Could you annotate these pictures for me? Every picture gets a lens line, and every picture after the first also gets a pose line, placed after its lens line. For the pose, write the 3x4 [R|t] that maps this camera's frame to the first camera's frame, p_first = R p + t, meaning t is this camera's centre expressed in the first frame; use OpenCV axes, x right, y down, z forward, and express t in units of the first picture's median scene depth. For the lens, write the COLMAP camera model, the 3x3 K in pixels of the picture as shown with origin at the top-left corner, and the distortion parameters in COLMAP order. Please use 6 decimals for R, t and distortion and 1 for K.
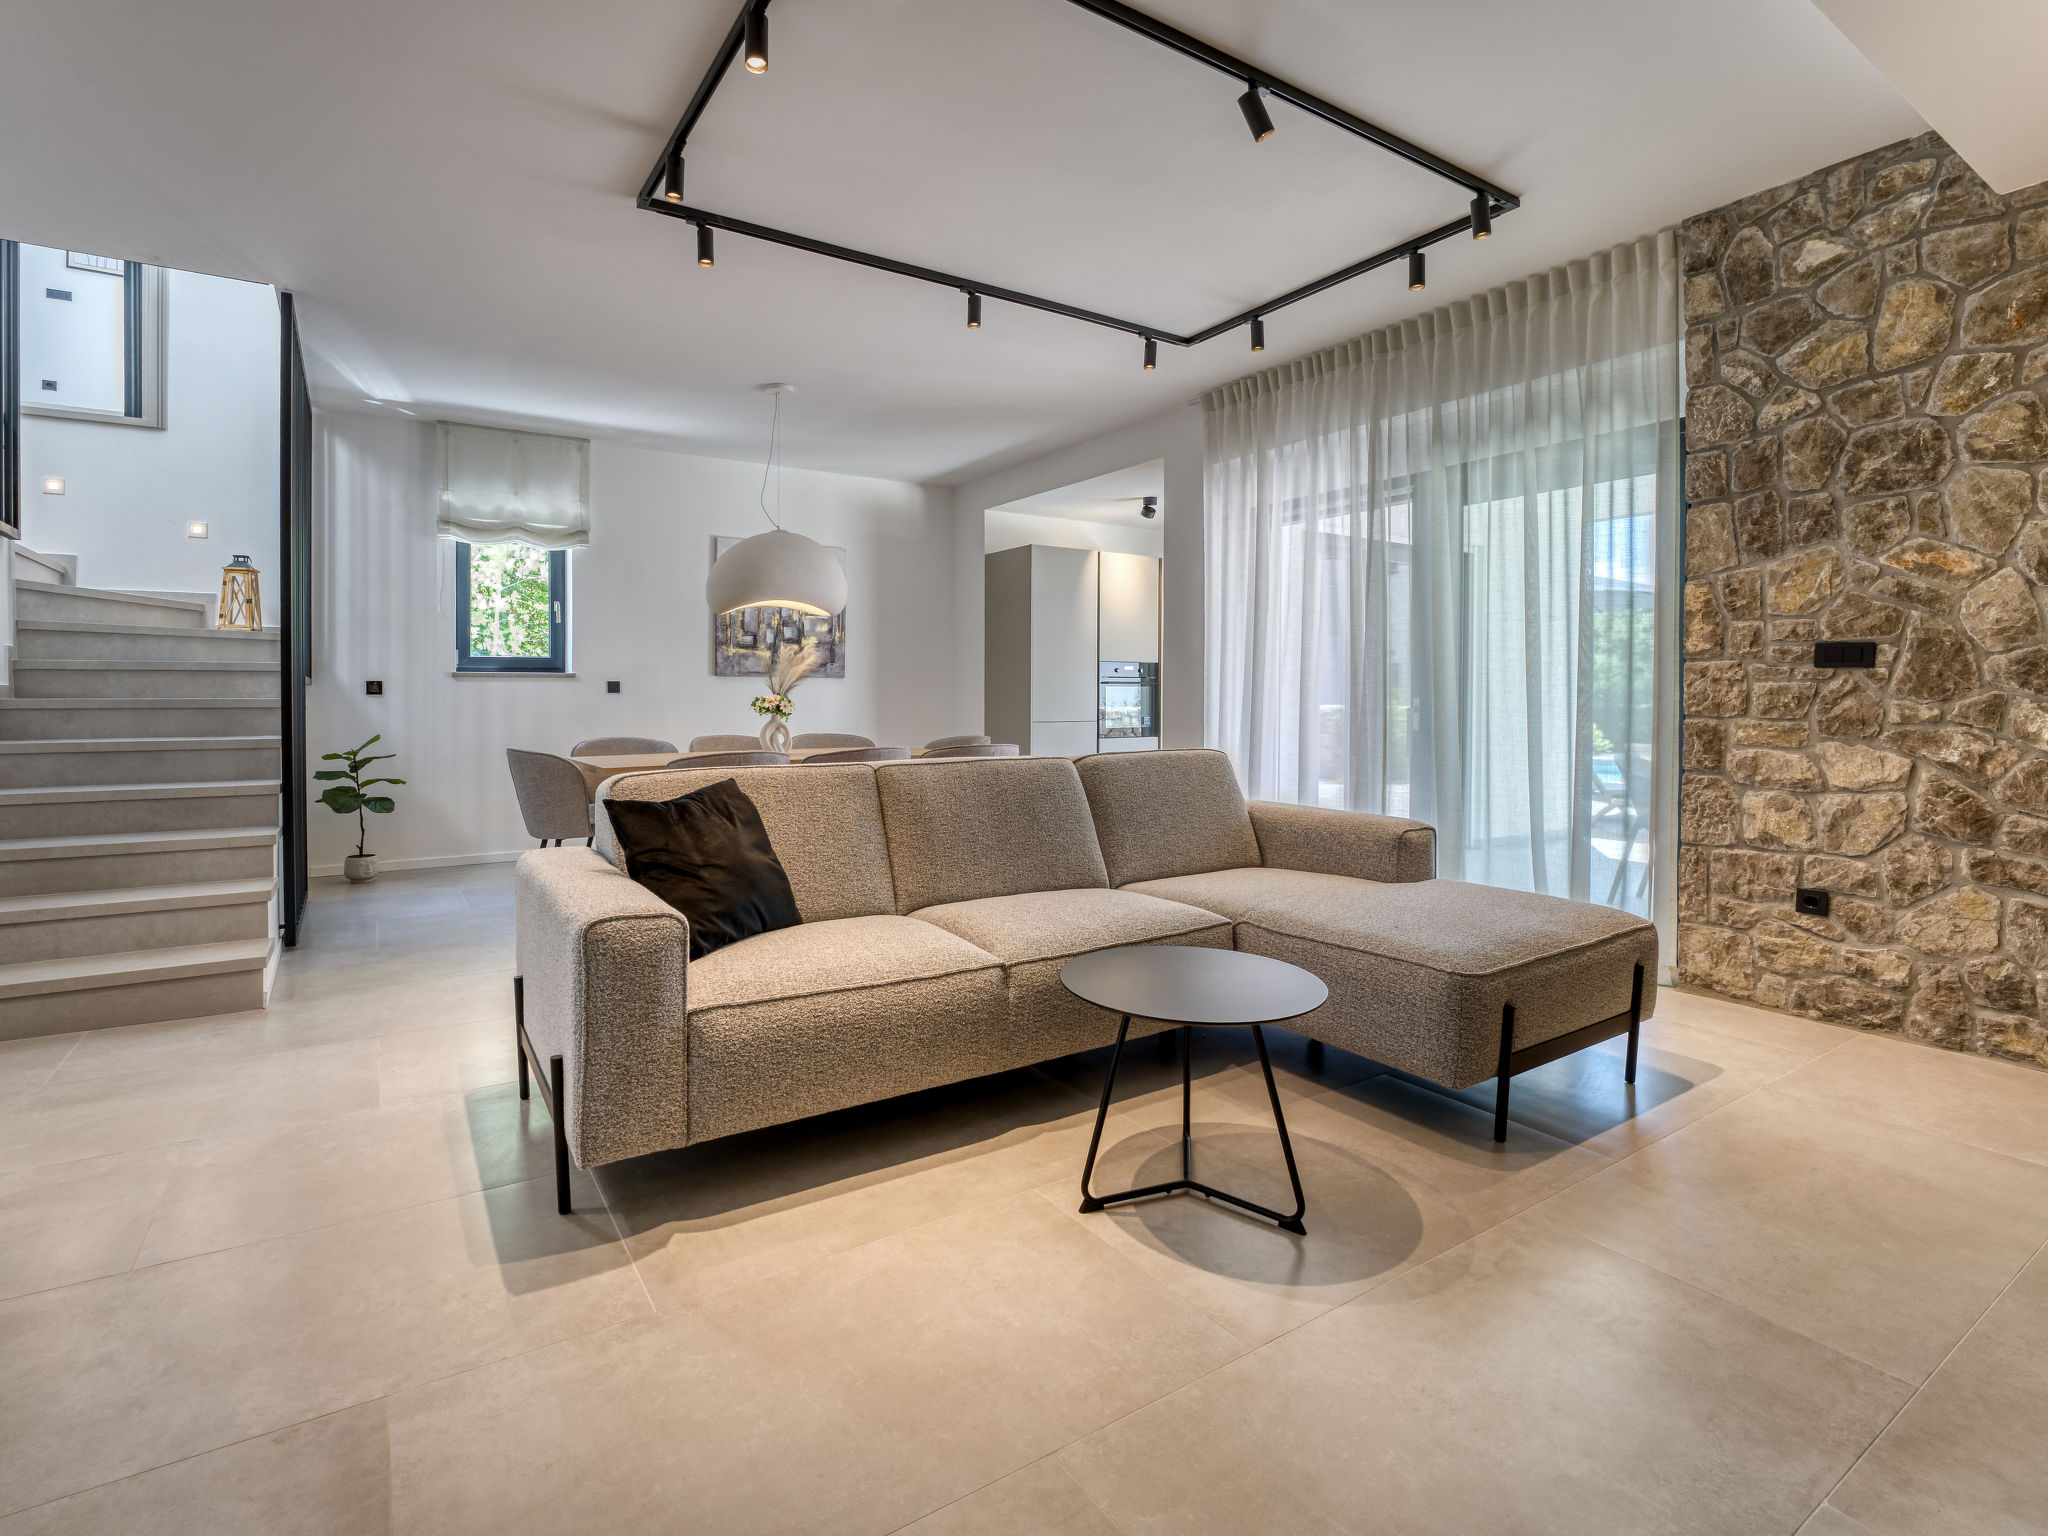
lens RADIAL K [[939.1, 0, 916.7], [0, 939.1, 703.0], [0, 0, 1]] dist [-0.034663, 0.006502]
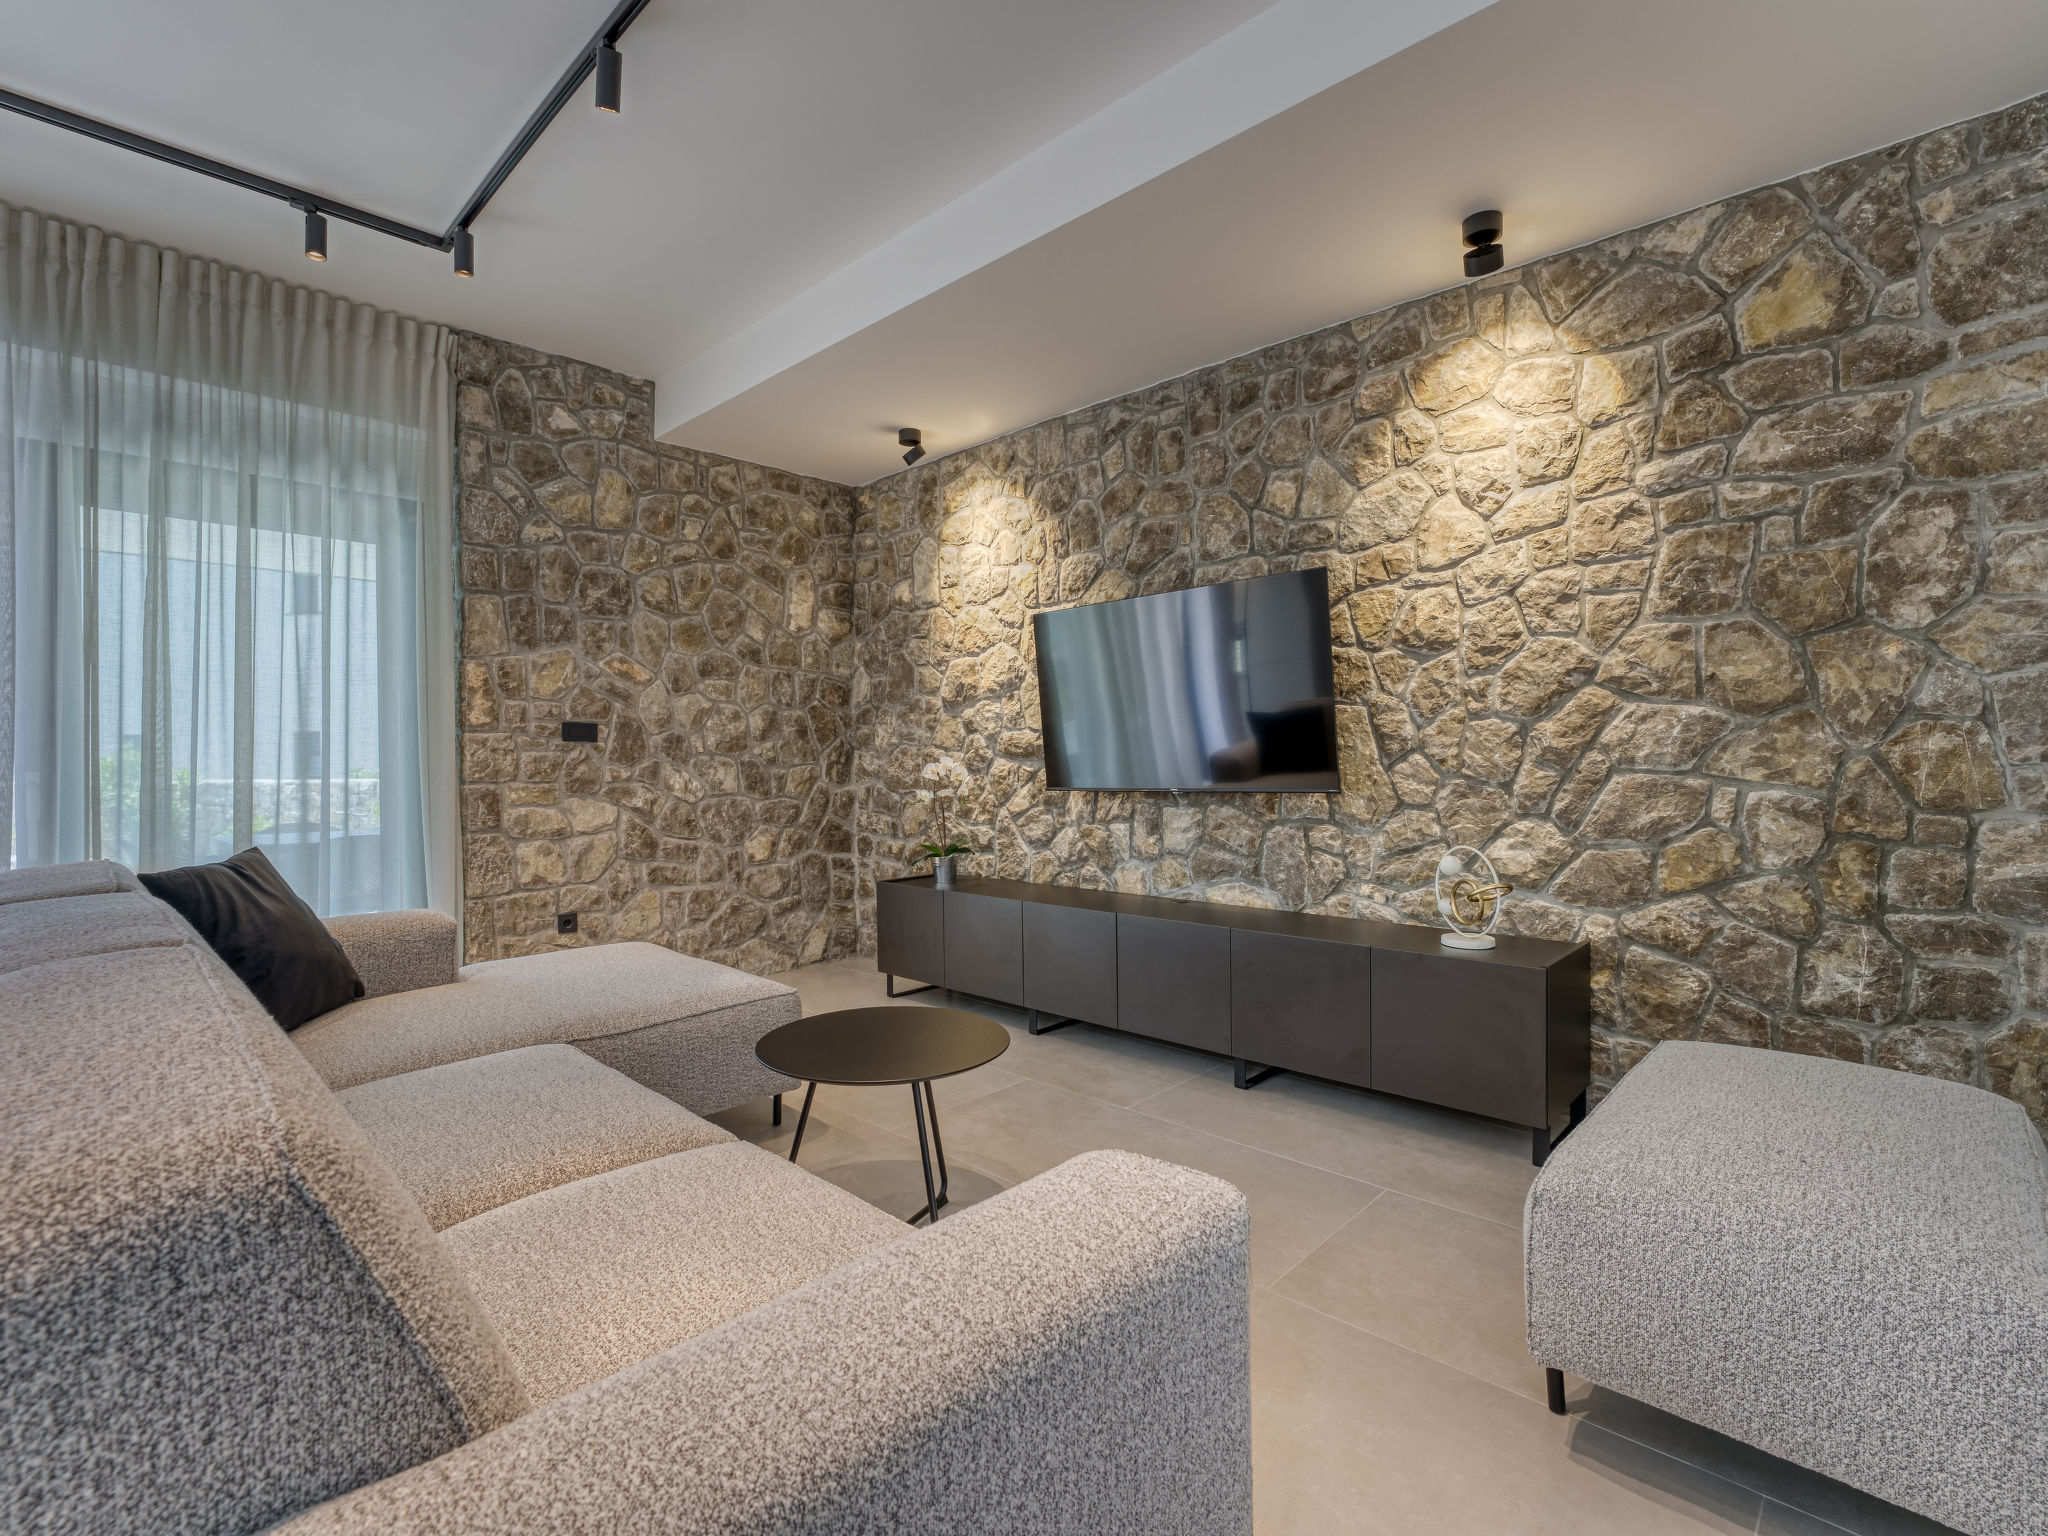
lens RADIAL K [[939.1, 0, 1045.9], [0, 939.1, 779.9], [0, 0, 1]] dist [-0.034663, 0.006502]
pose [[-0.295034, -0.015671, 0.955358, -0.474698], [0.017802, 0.999602, 0.021895, -0.000622], [-0.955321, 0.023467, -0.294638, 0.743791]]
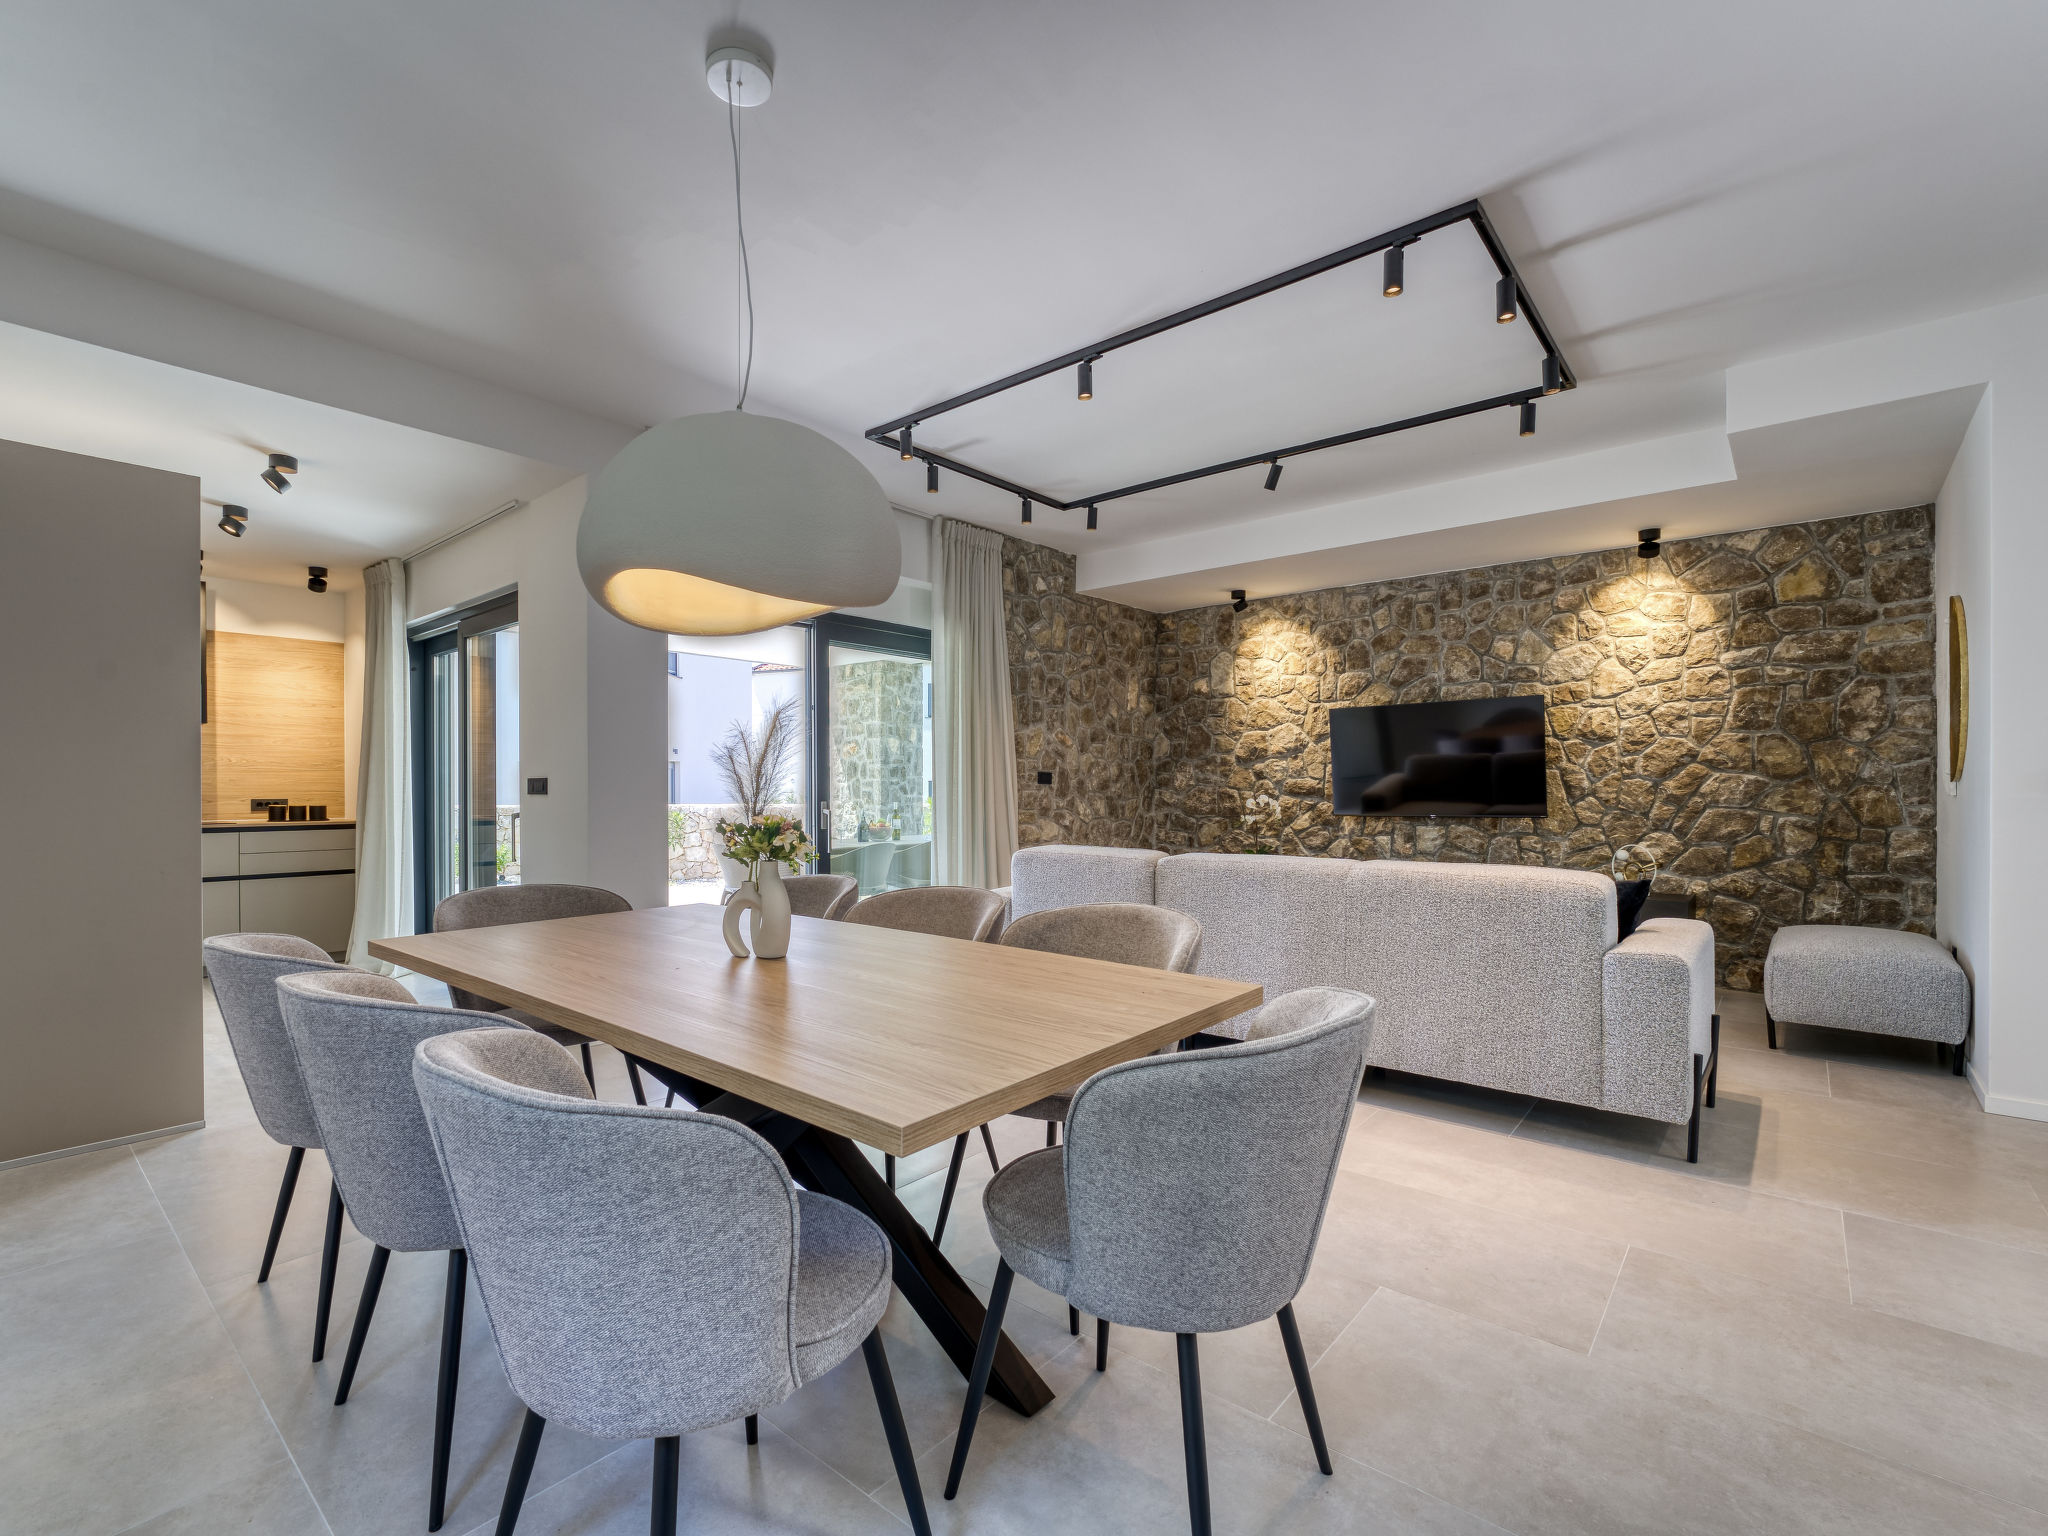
lens RADIAL K [[939.1, 0, 976.1], [0, 939.1, 803.7], [0, 0, 1]] dist [-0.034663, 0.006502]
pose [[-0.310358, -0.011985, 0.950544, -1.010679], [0.010710, 0.999813, 0.016103, -0.028848], [-0.950559, 0.015178, -0.310171, 1.814639]]
